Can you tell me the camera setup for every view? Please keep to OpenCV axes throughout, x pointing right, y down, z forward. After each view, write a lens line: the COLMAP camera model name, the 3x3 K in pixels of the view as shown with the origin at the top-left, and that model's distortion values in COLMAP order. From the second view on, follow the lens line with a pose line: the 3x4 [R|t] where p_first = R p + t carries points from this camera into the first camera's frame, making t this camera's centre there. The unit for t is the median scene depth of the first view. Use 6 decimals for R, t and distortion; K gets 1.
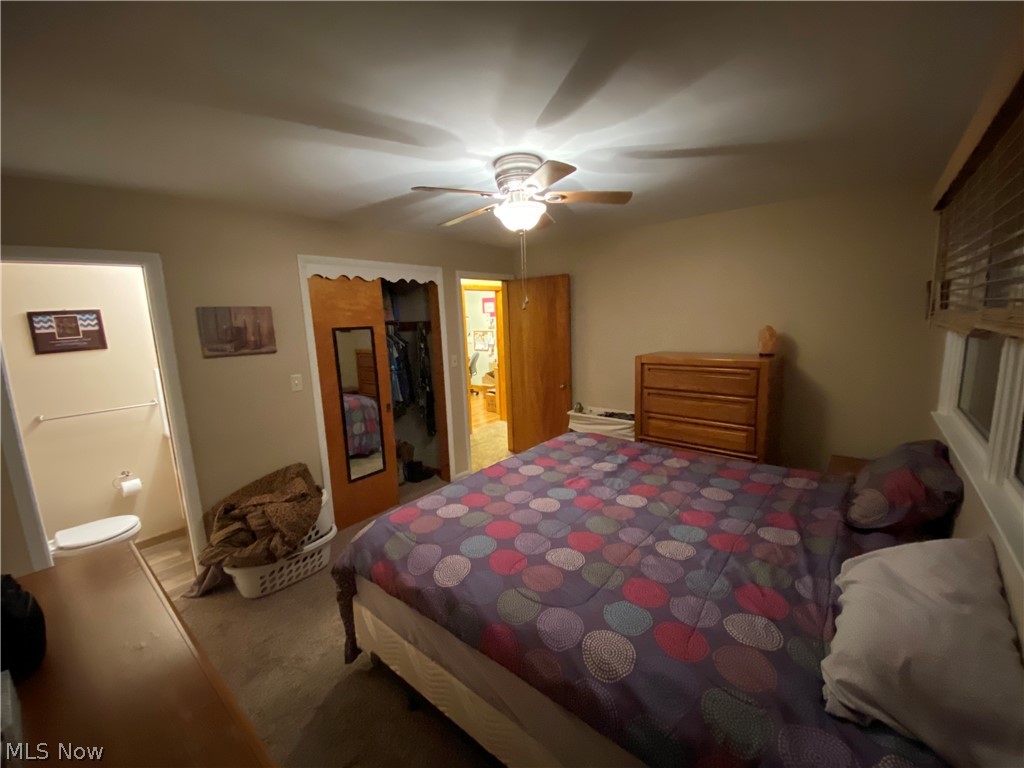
lens RADIAL K [[414.2, 0, 514.2], [0, 414.2, 390.5], [0, 0, 1]] dist [-0.024754, -0.001948]
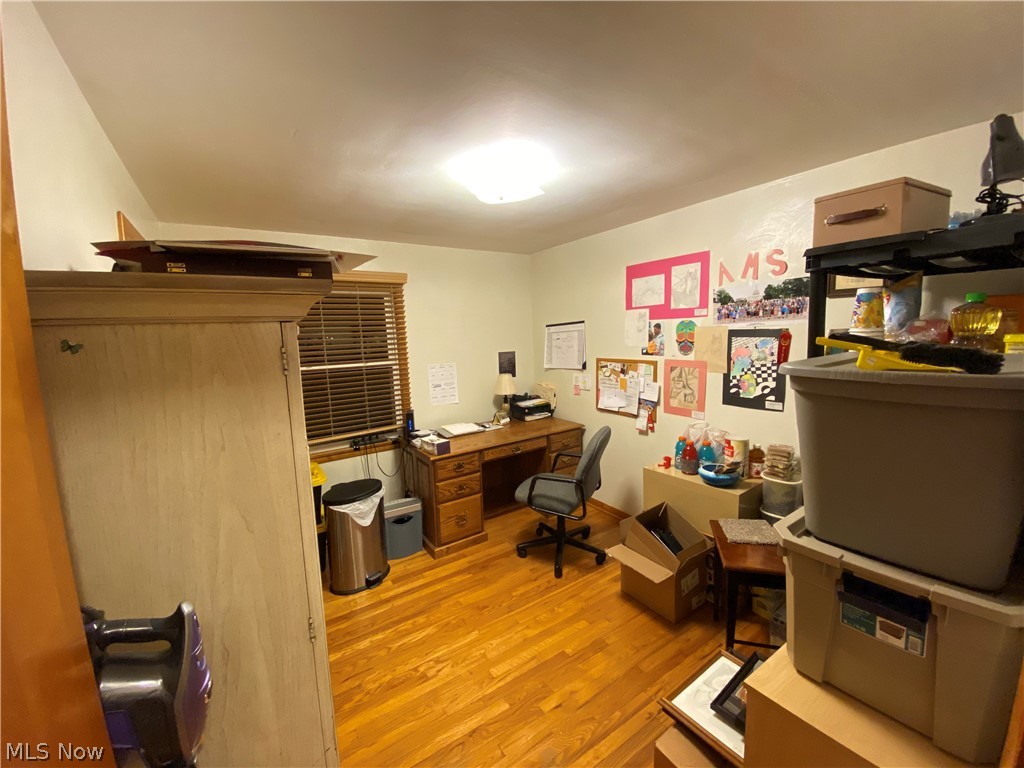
lens RADIAL K [[414.2, 0, 514.1], [0, 414.2, 383.4], [0, 0, 1]] dist [-0.024754, -0.001948]
pose [[0.960391, 0.038255, -0.276018, -0.128599], [-0.051910, 0.997754, -0.042334, -0.199042], [0.273779, 0.054985, 0.960220, 1.216376]]
